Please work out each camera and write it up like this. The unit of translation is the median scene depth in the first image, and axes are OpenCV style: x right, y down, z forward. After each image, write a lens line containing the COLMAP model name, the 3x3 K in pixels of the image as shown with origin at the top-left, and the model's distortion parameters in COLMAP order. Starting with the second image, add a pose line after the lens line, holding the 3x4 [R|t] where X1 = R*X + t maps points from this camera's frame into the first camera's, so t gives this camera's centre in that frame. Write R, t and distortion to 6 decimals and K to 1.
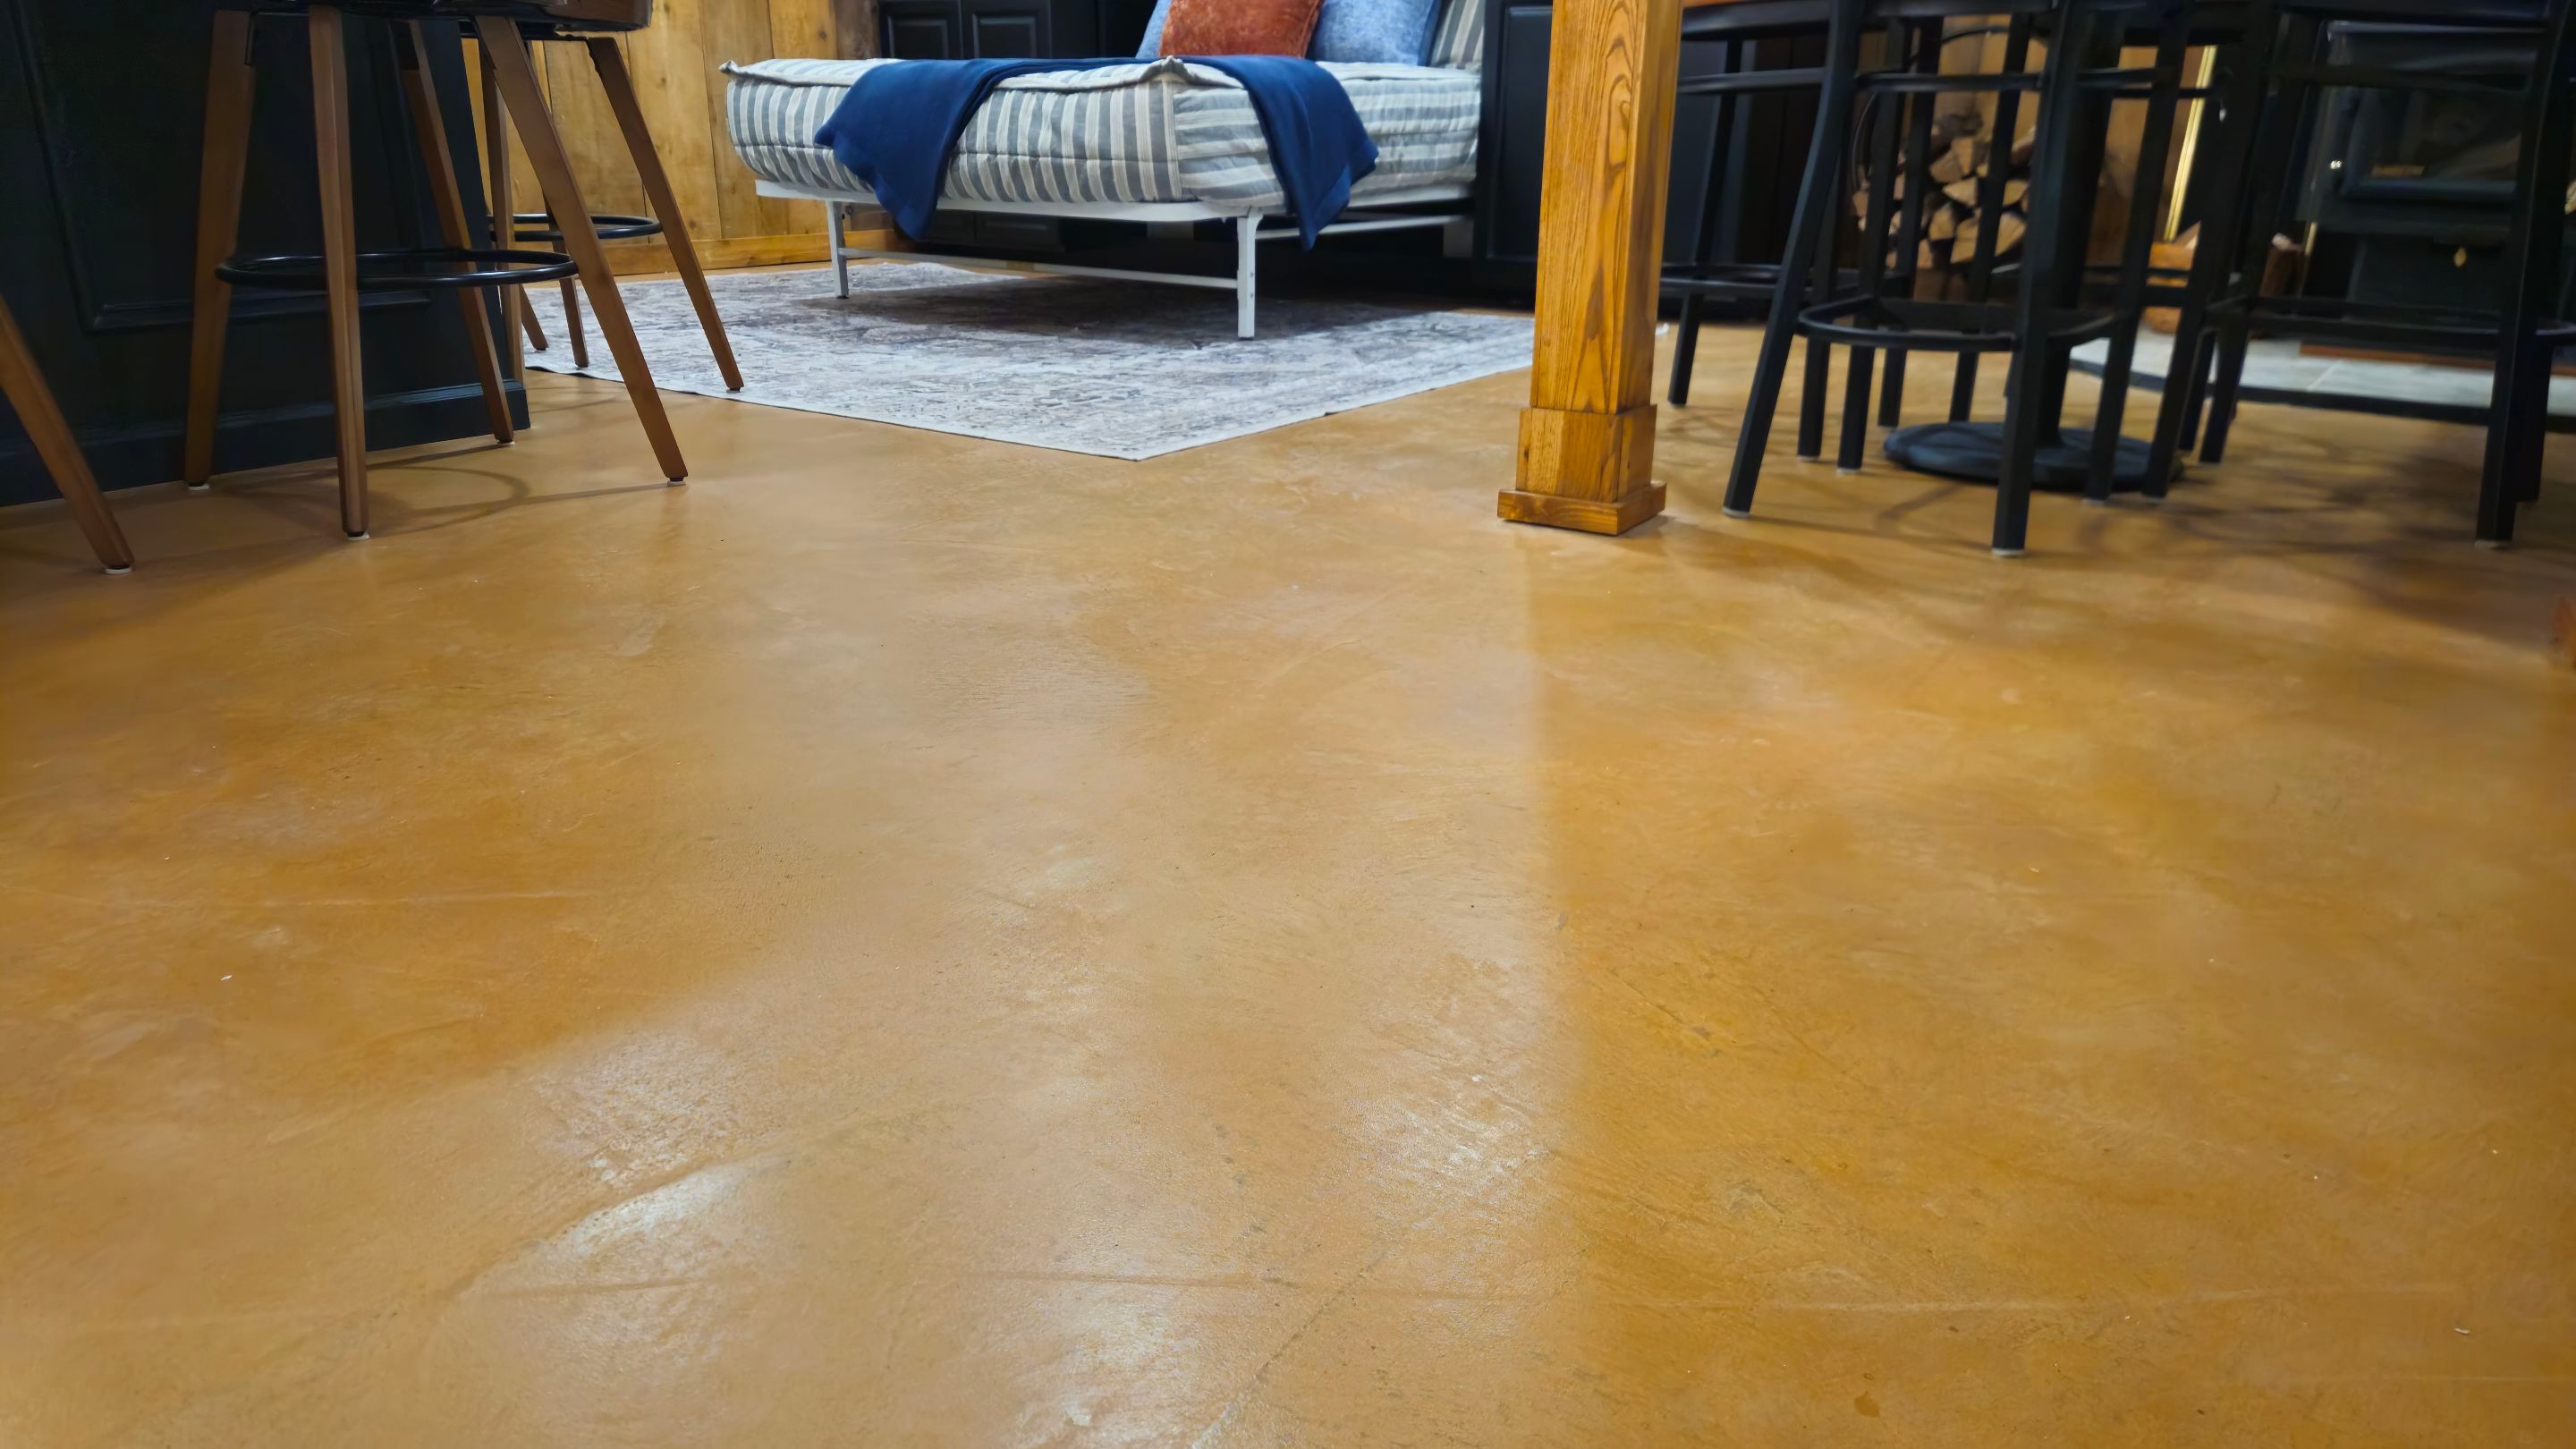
lens RADIAL K [[1728.0, 0, 1307.2], [0, 1728.0, 744.4], [0, 0, 1]] dist [0.065594, -0.055066]
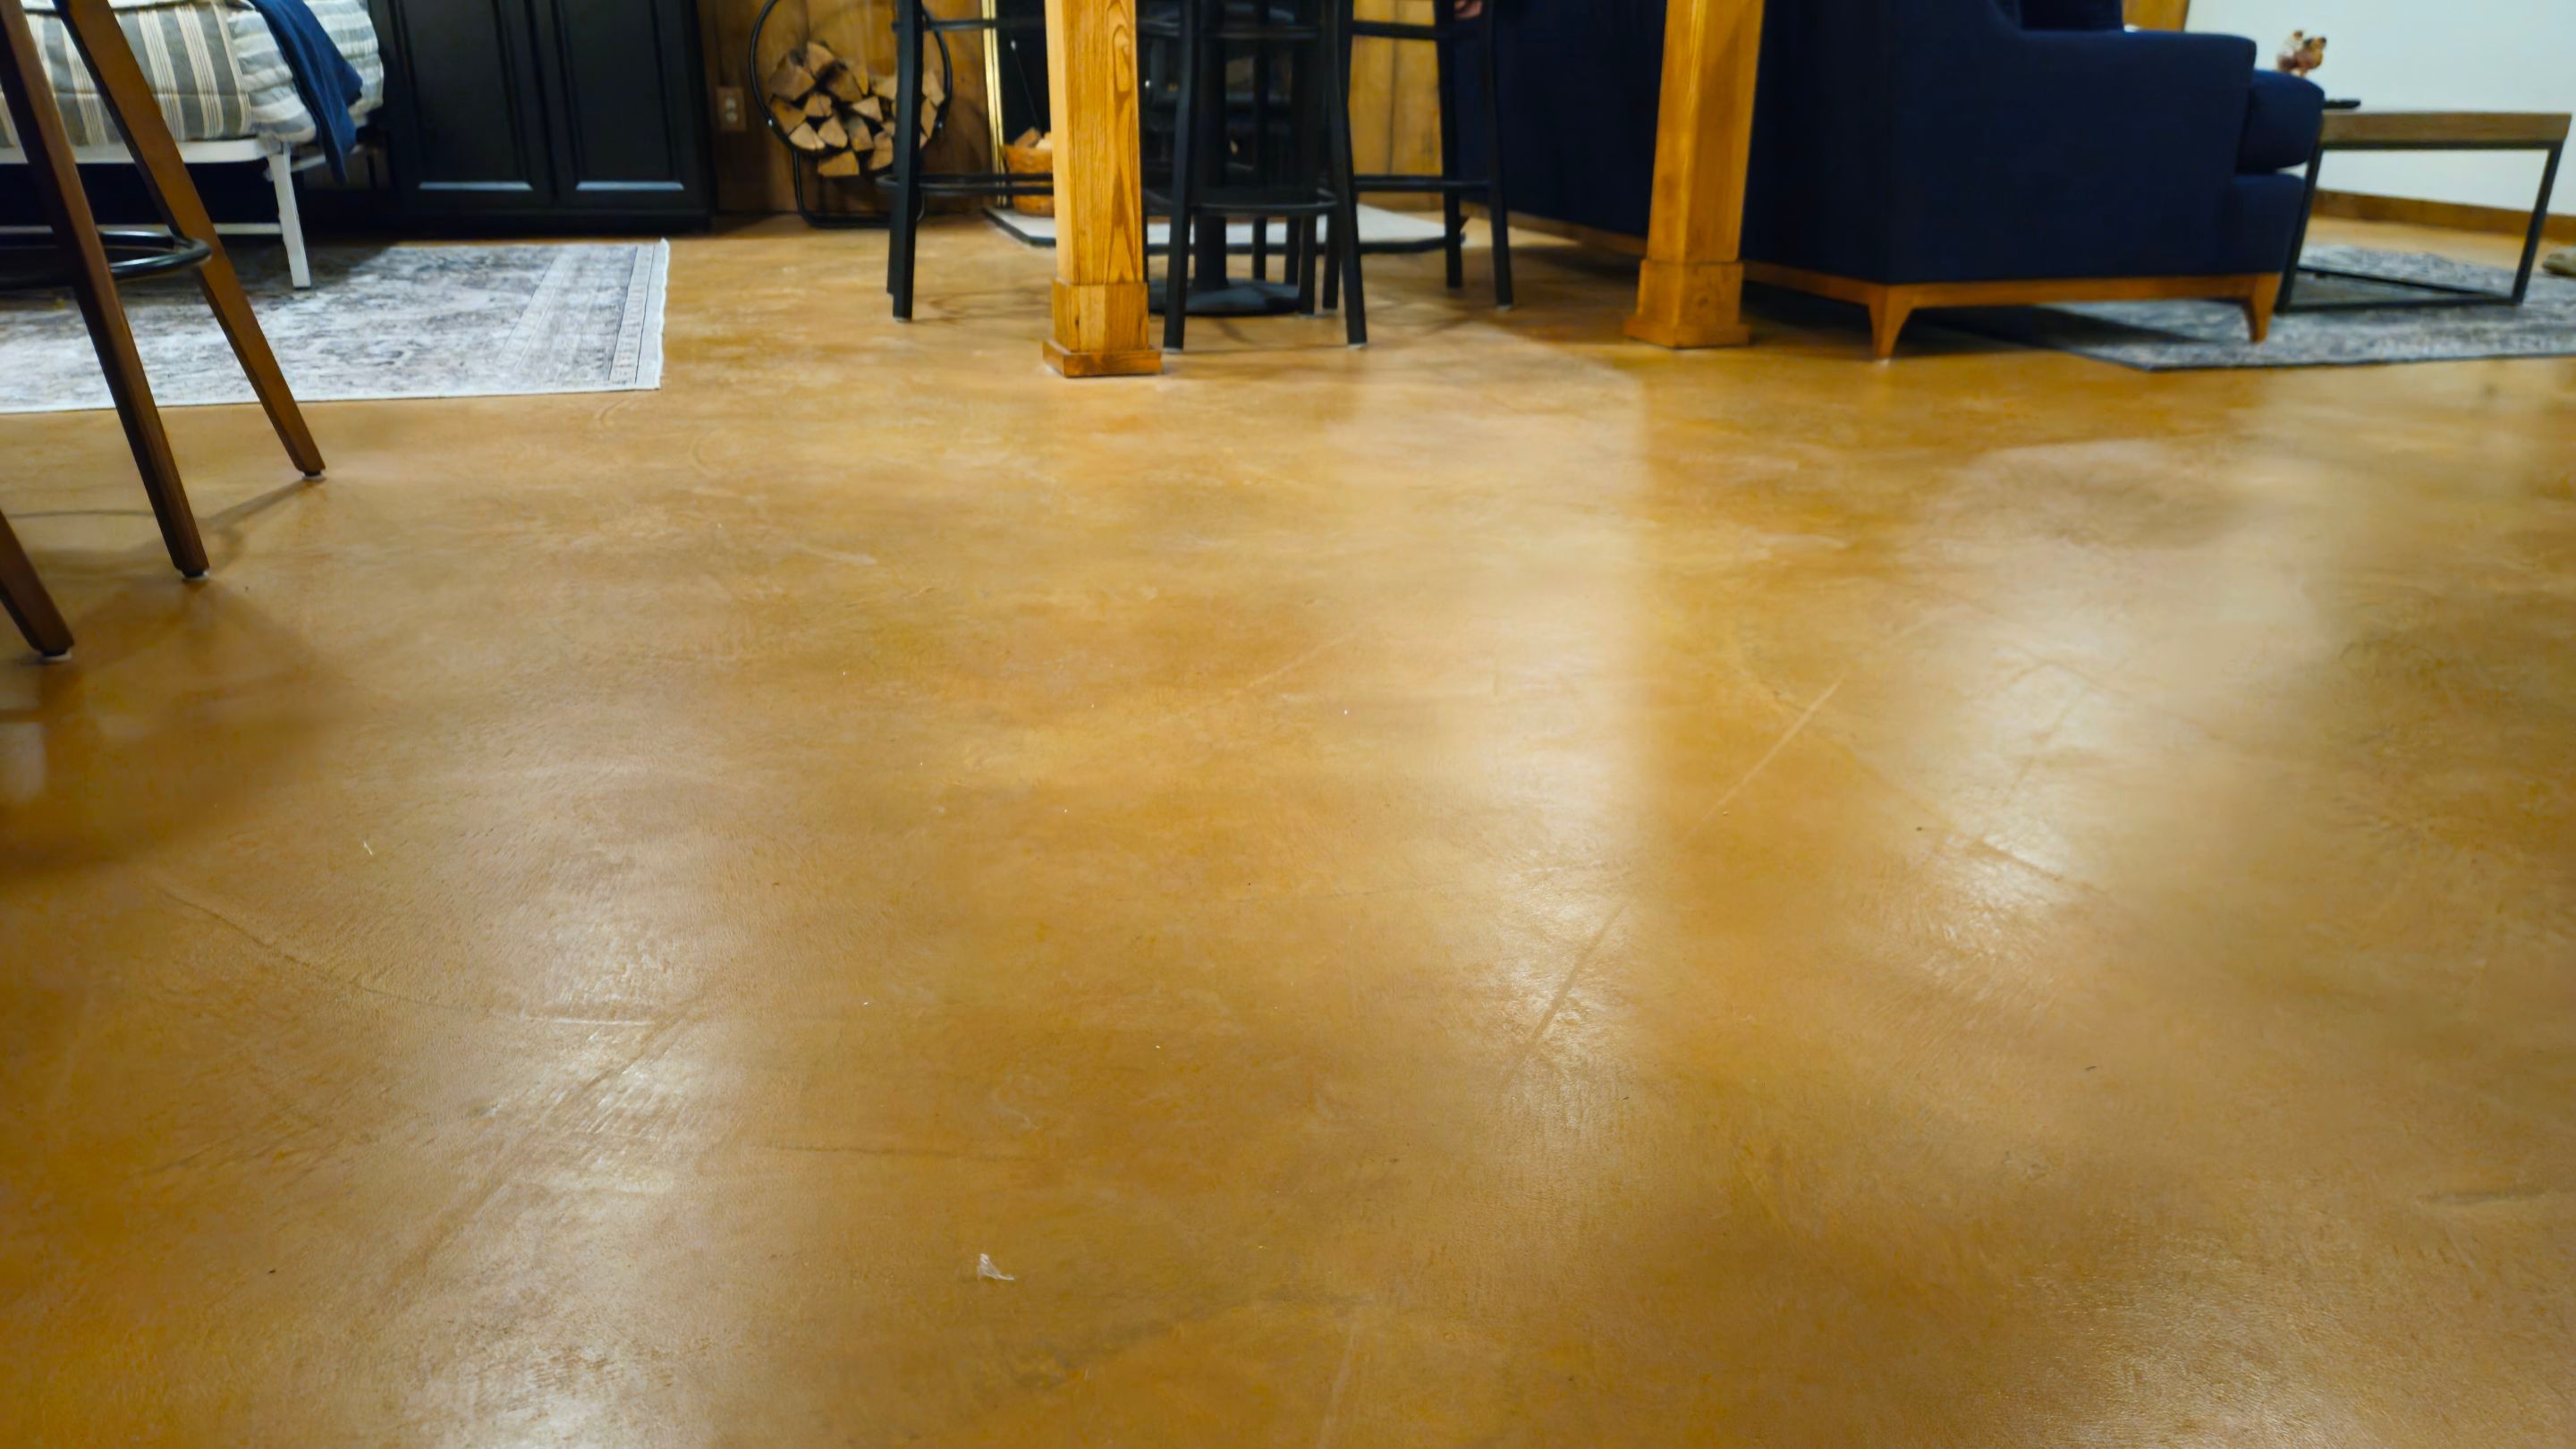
lens RADIAL K [[1728.0, 0, 1296.2], [0, 1728.0, 712.1], [0, 0, 1]] dist [0.065594, -0.055066]
pose [[0.627970, -0.282588, 0.725119, -0.480096], [0.261649, 0.954170, 0.145257, -0.022667], [-0.732935, 0.098510, 0.673129, 0.029678]]
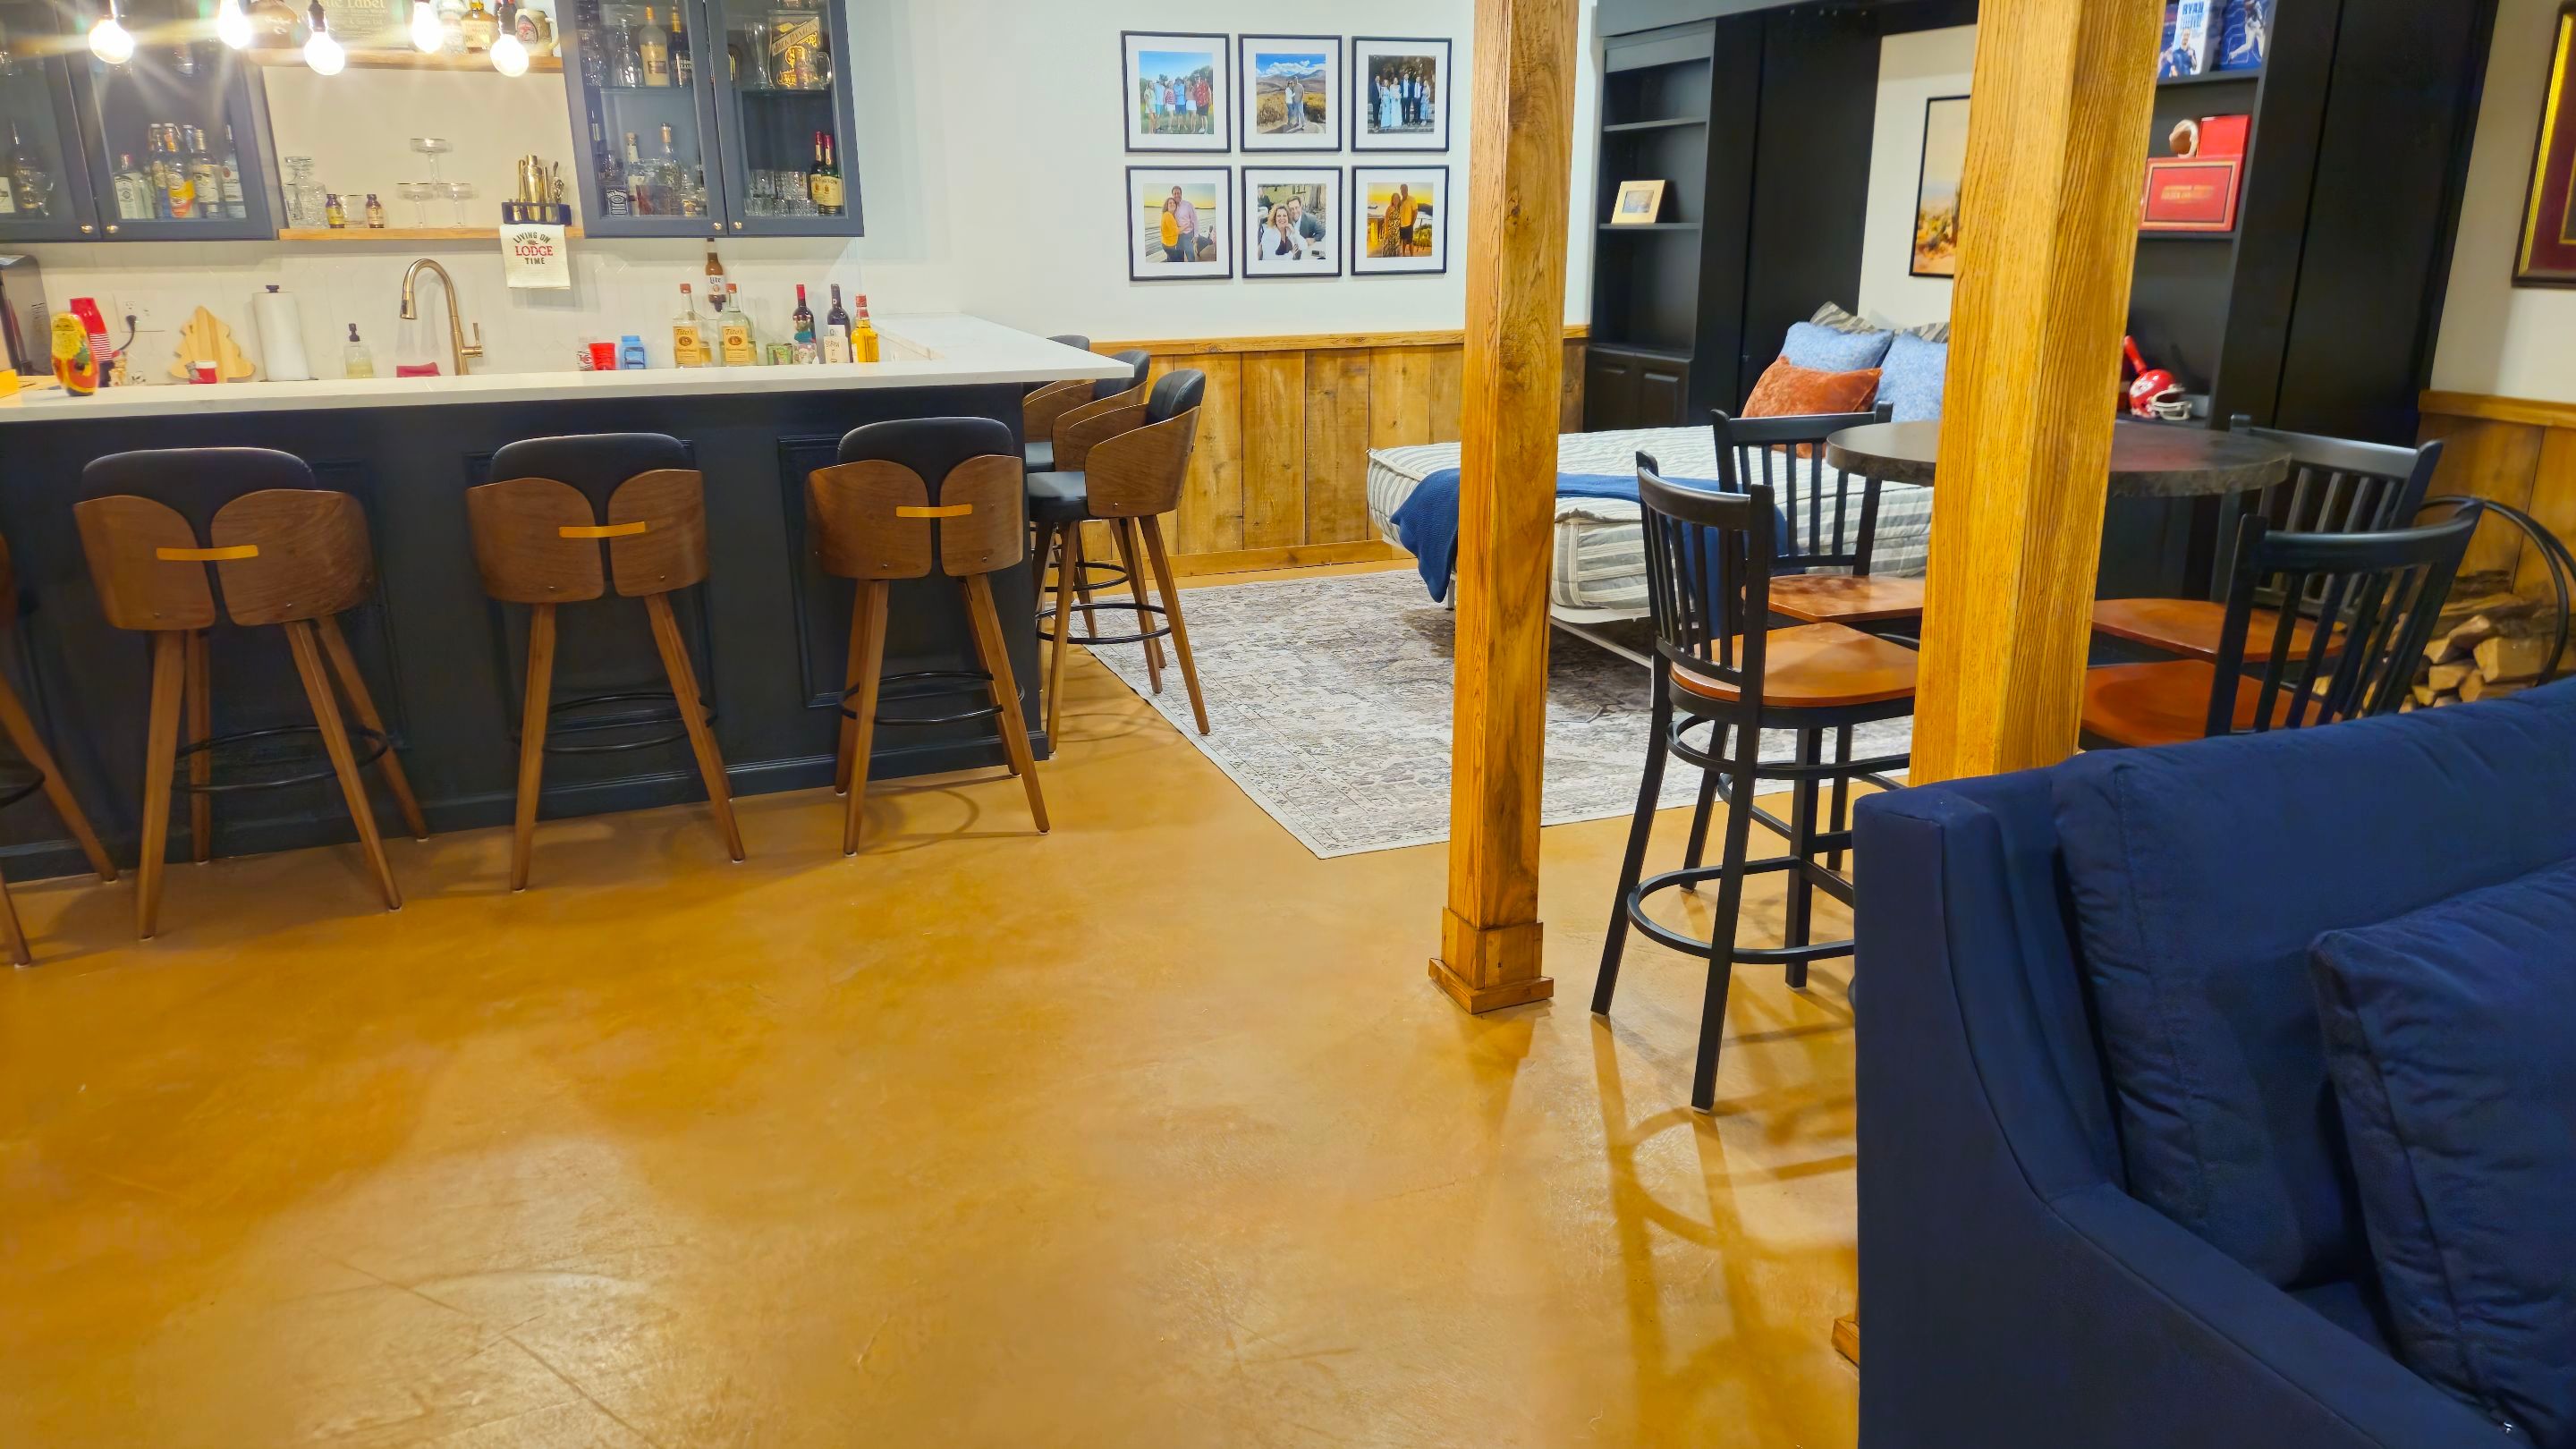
lens RADIAL K [[1728.0, 0, 1282.4], [0, 1728.0, 717.4], [0, 0, 1]] dist [0.065594, -0.055066]
pose [[0.808538, 0.152585, -0.568317, 0.490077], [-0.185749, 0.982597, -0.000450, -0.196424], [0.558358, 0.105928, 0.822809, -0.159944]]
